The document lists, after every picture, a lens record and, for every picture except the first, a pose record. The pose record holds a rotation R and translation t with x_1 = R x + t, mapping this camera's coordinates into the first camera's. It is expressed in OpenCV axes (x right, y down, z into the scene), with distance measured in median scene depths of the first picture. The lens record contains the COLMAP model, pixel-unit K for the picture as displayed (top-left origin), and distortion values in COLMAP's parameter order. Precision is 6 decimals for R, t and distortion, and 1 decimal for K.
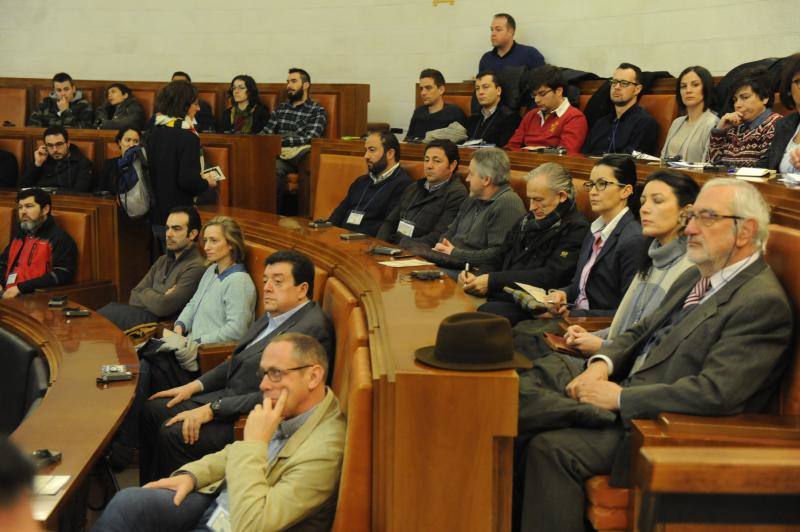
lens RADIAL K [[947.6, 0, 400.0], [0, 947.6, 266.0], [0, 0, 1]] dist [0.091624, -0.016440]
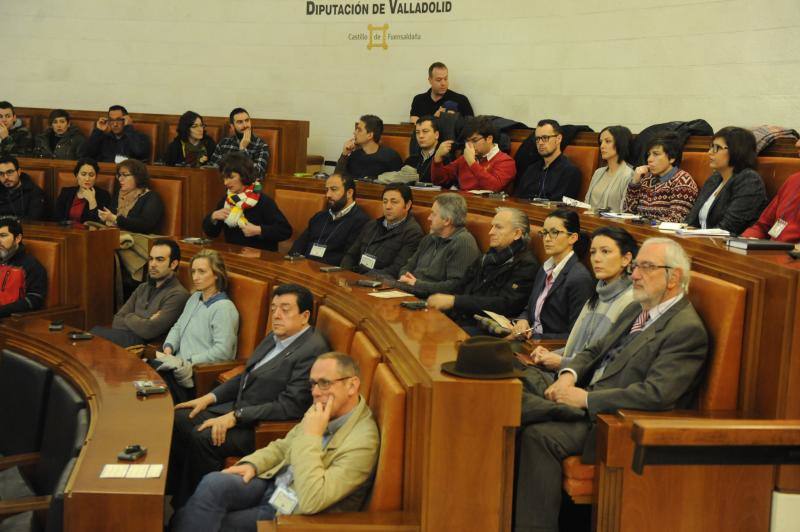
lens RADIAL K [[947.6, 0, 400.0], [0, 947.6, 266.0], [0, 0, 1]] dist [0.091624, -0.016440]
pose [[0.994850, 0.007002, 0.101119, -0.110428], [-0.004743, 0.999734, -0.022565, -0.012902], [-0.101250, 0.021969, 0.994618, -0.210061]]
